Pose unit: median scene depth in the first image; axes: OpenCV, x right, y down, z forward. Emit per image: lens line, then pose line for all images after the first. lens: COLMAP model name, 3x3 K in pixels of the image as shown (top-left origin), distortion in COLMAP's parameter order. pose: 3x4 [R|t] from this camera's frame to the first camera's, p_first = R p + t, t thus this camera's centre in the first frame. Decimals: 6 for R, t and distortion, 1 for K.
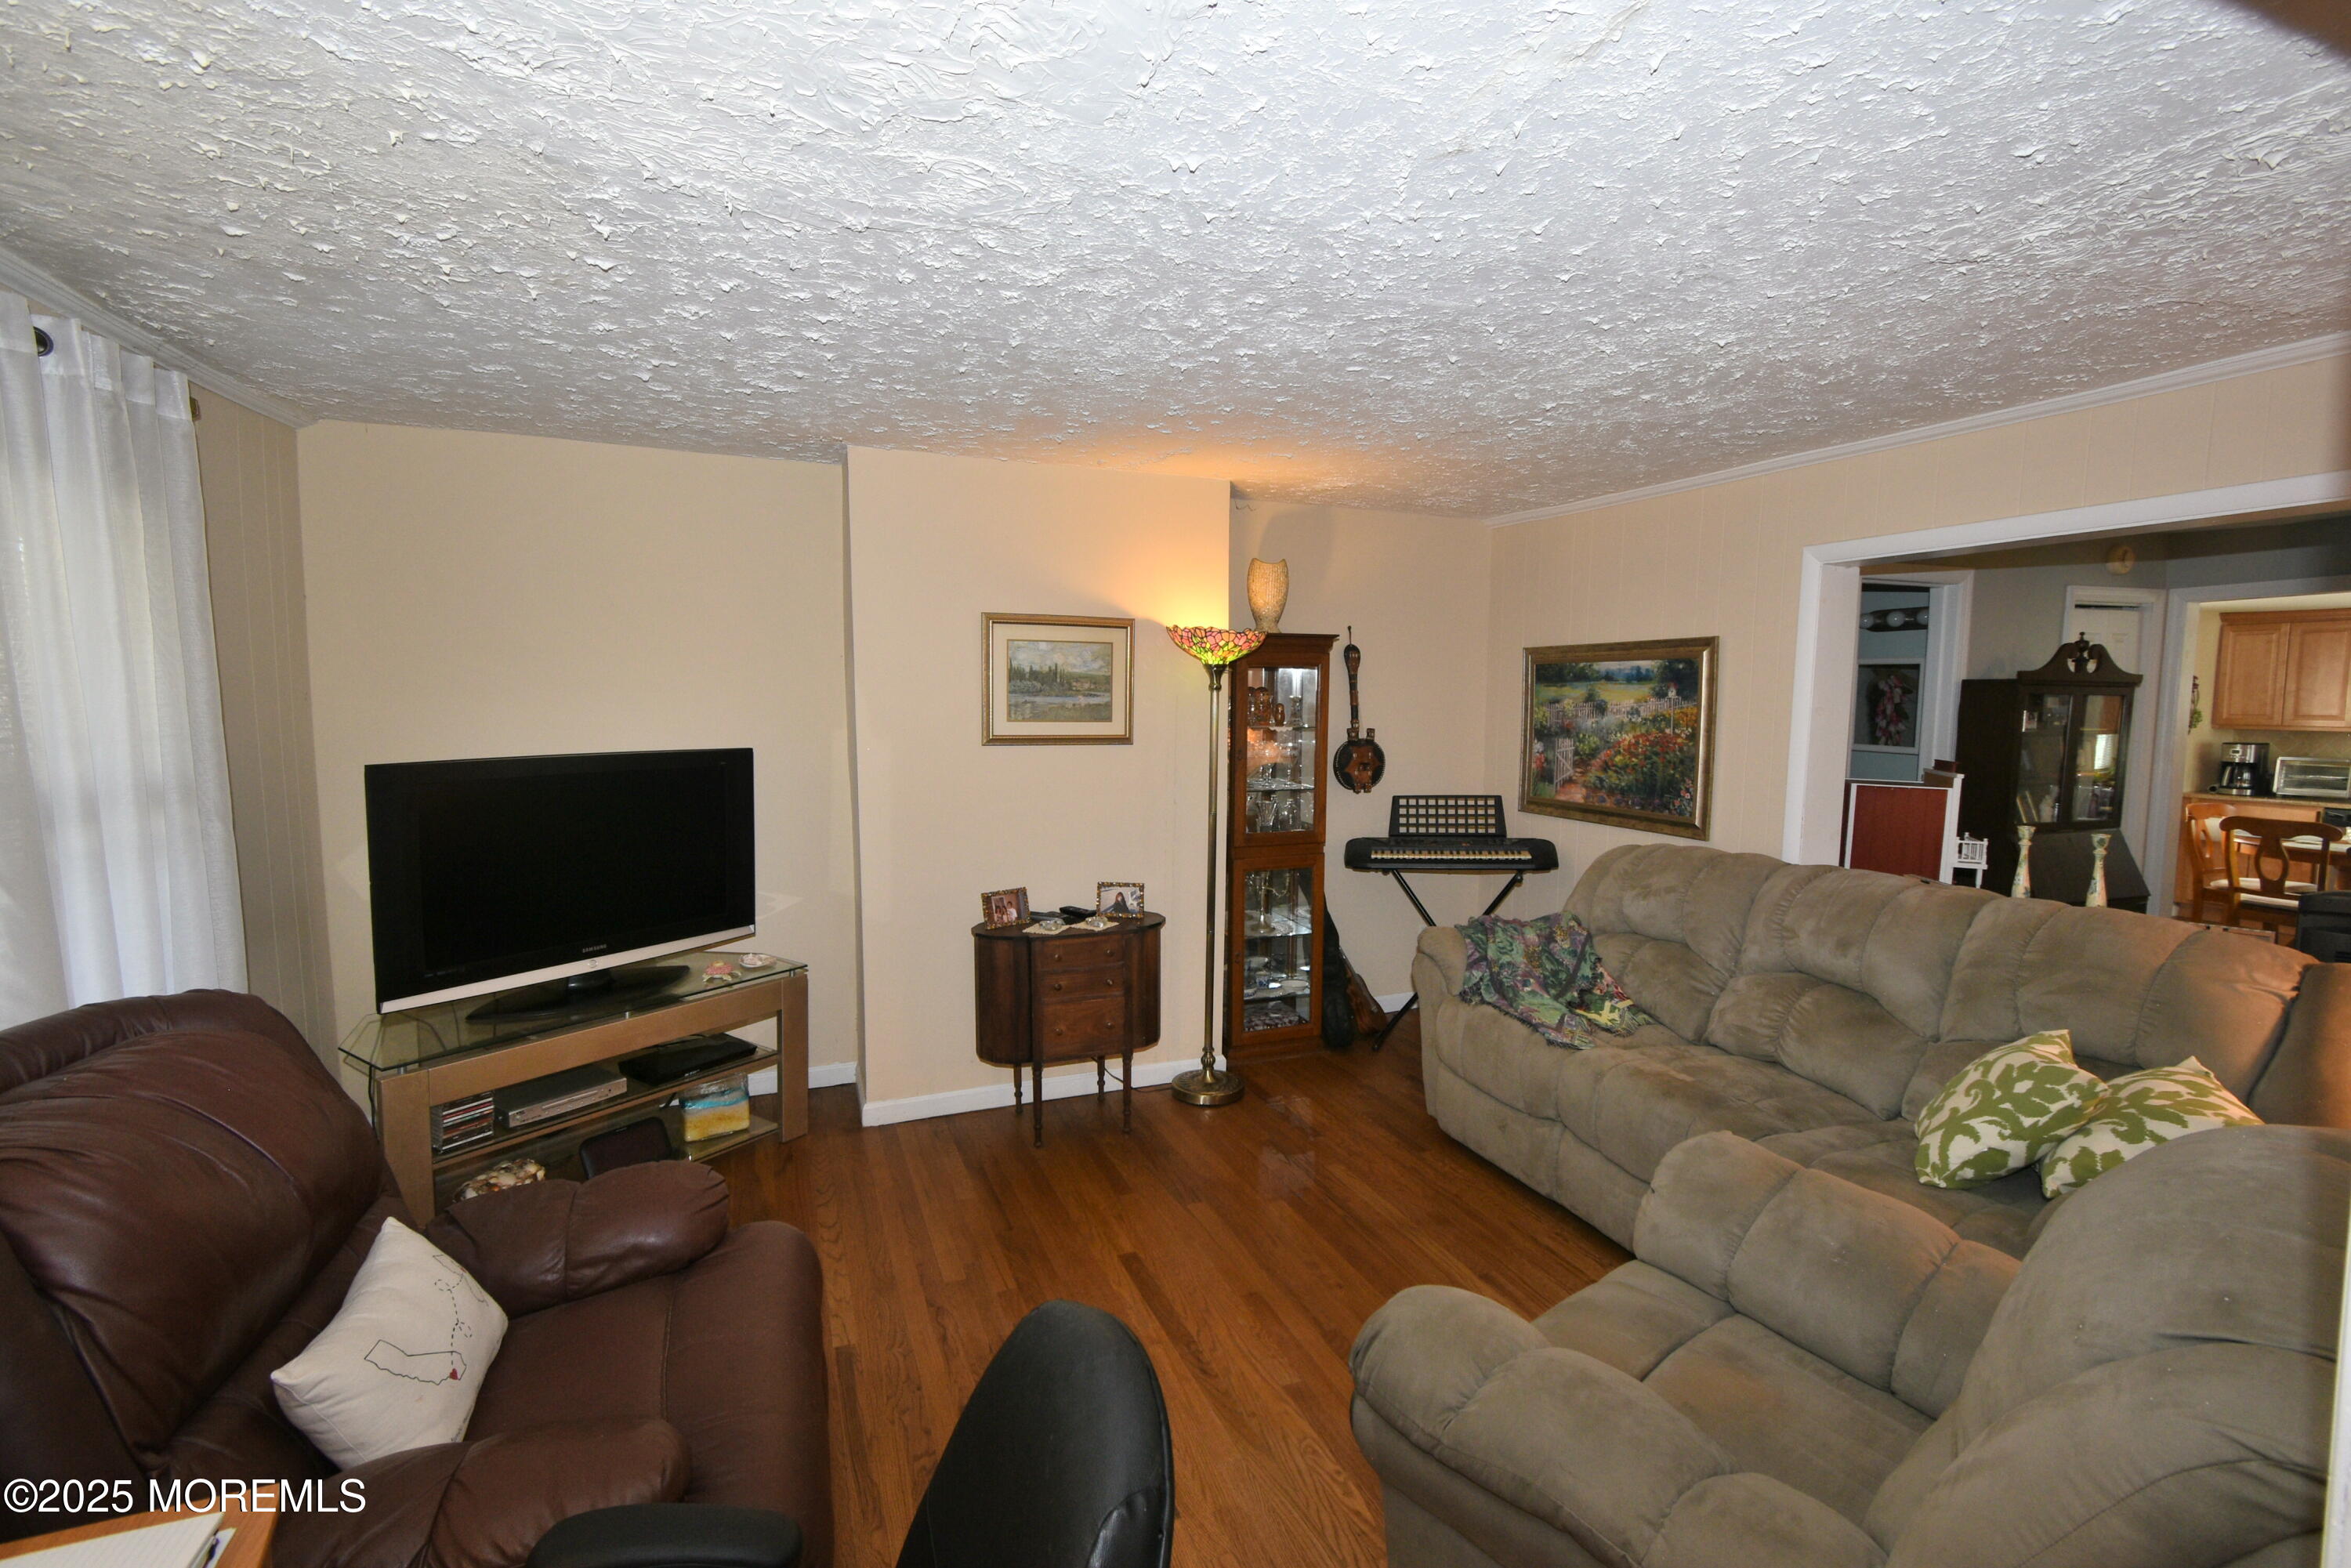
lens RADIAL K [[1043.1, 0, 1184.8], [0, 1043.1, 788.0], [0, 0, 1]] dist [0.004330, -0.000713]
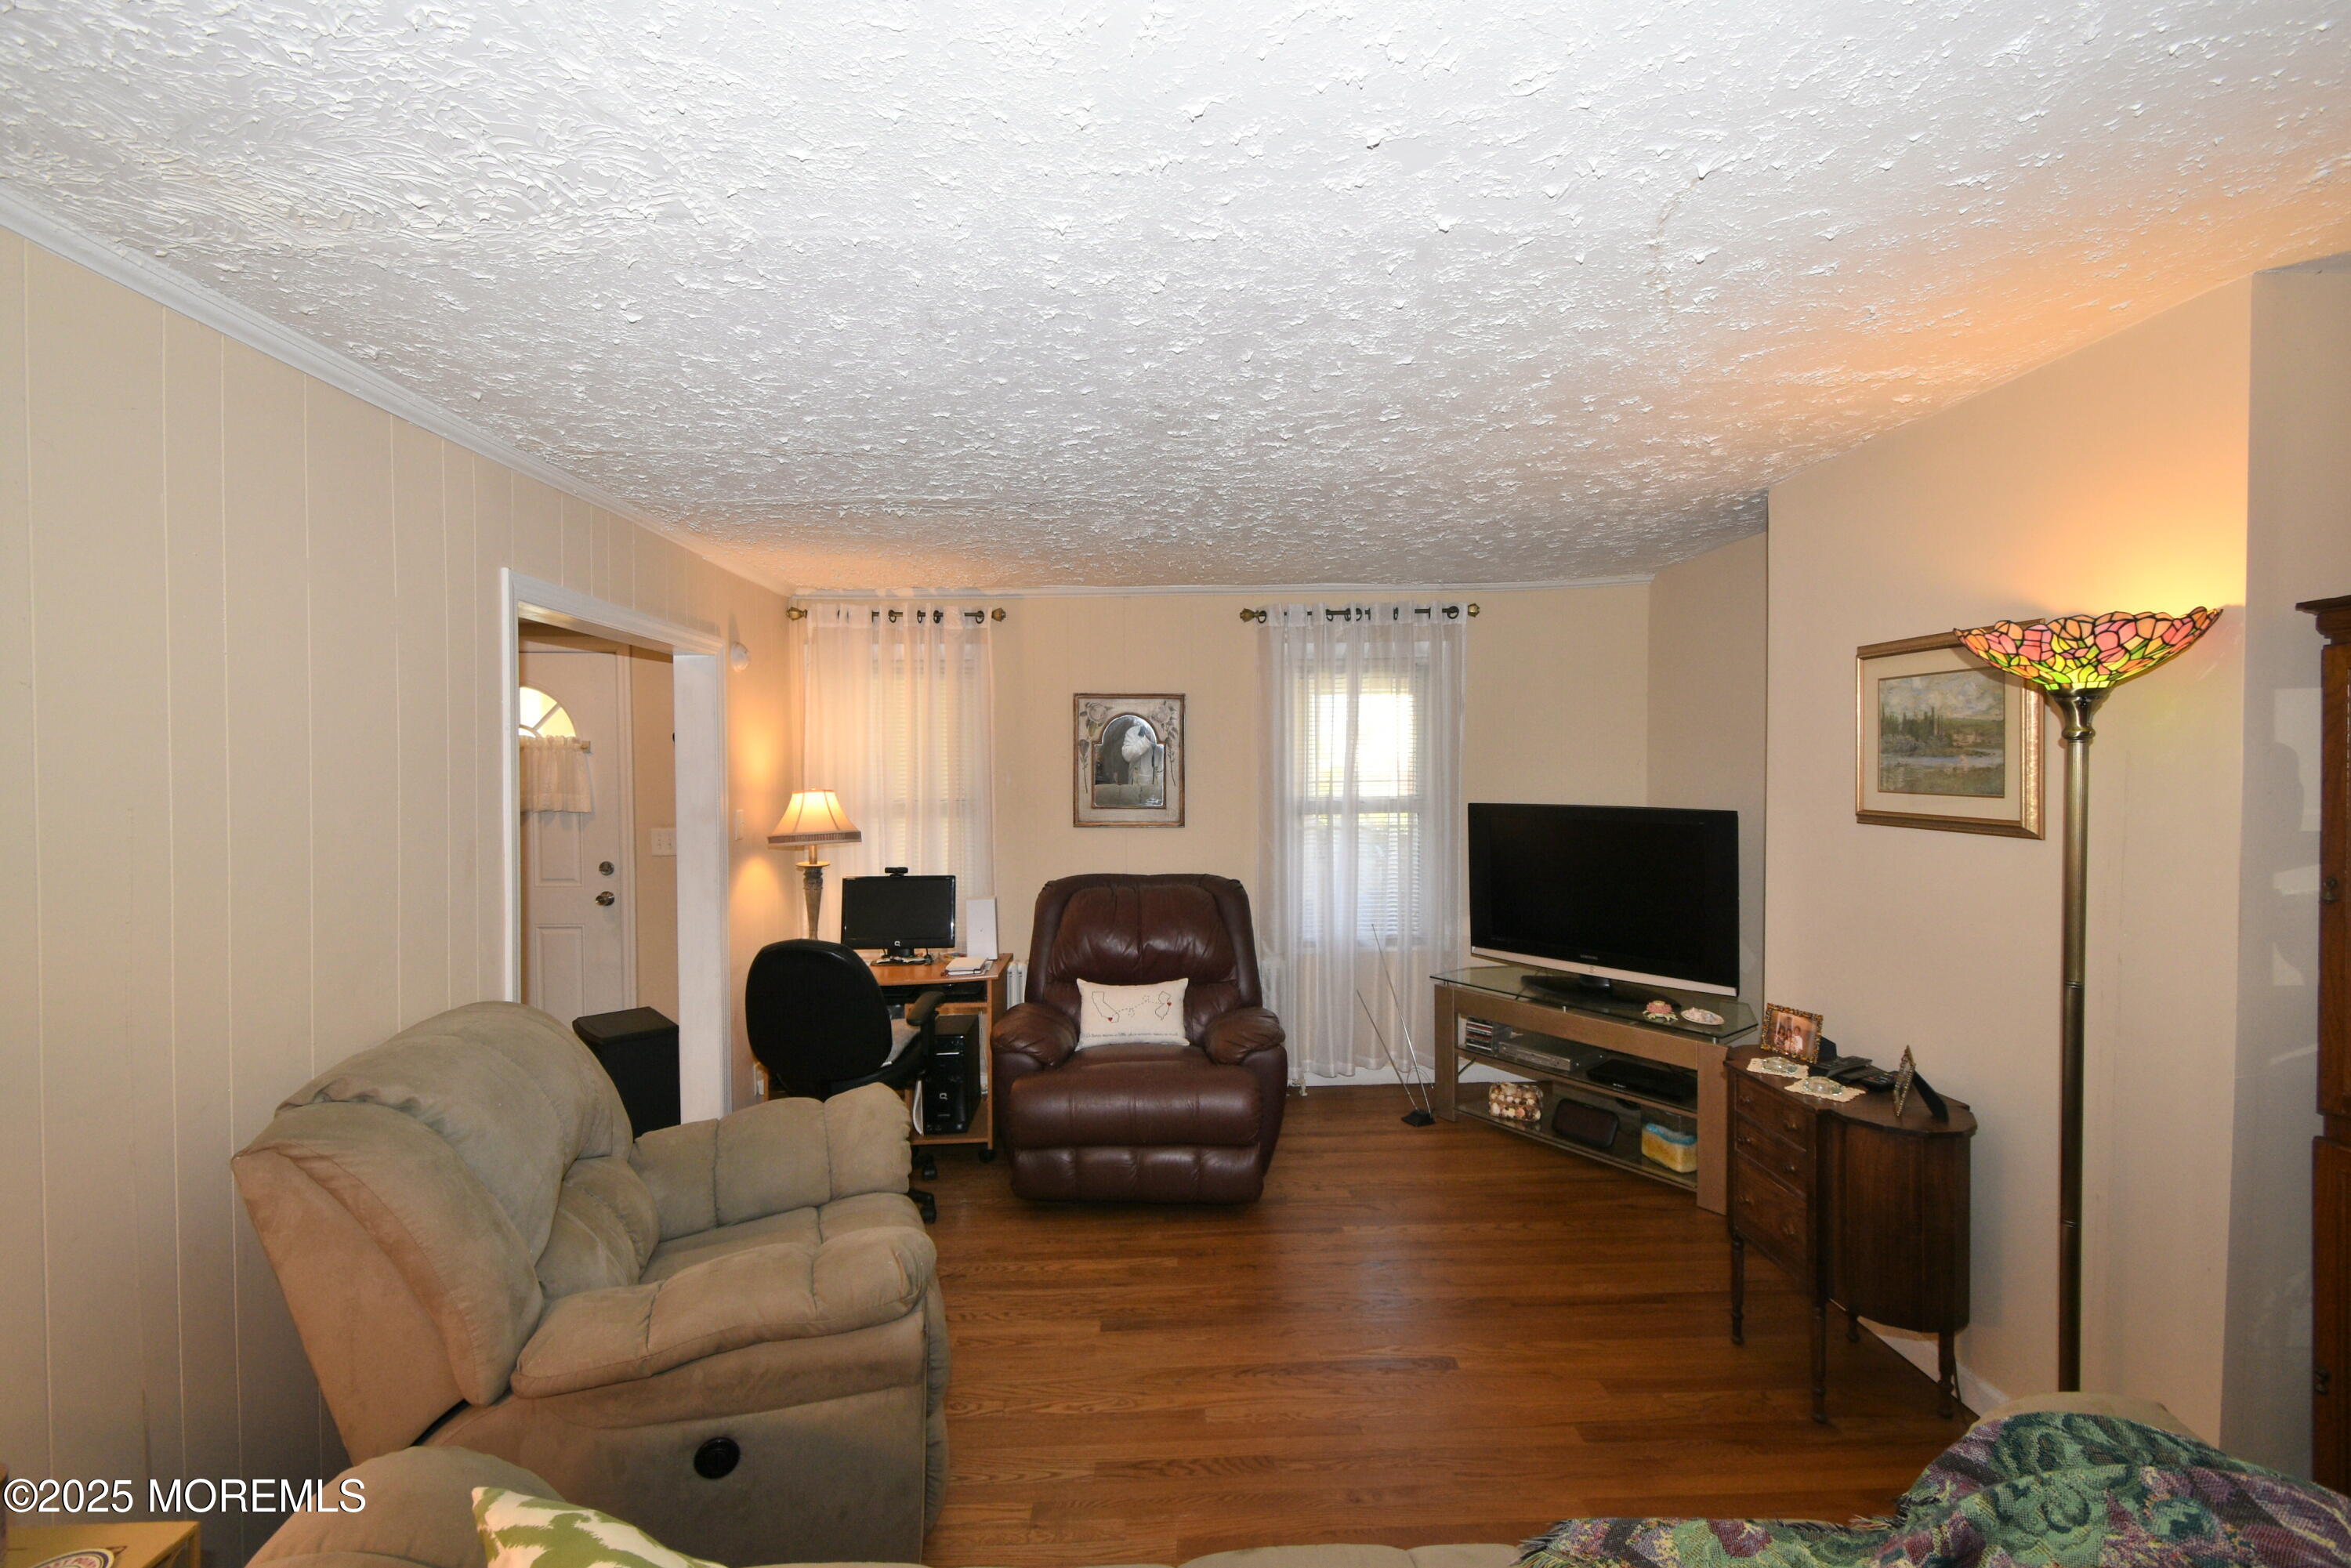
lens RADIAL K [[1043.1, 0, 1188.3], [0, 1043.1, 778.1], [0, 0, 1]] dist [0.004330, -0.000713]
pose [[-0.355523, 0.009427, -0.934620, 0.661530], [-0.080420, 0.995932, 0.040636, -0.063273], [0.931201, 0.089610, -0.353318, 0.796167]]
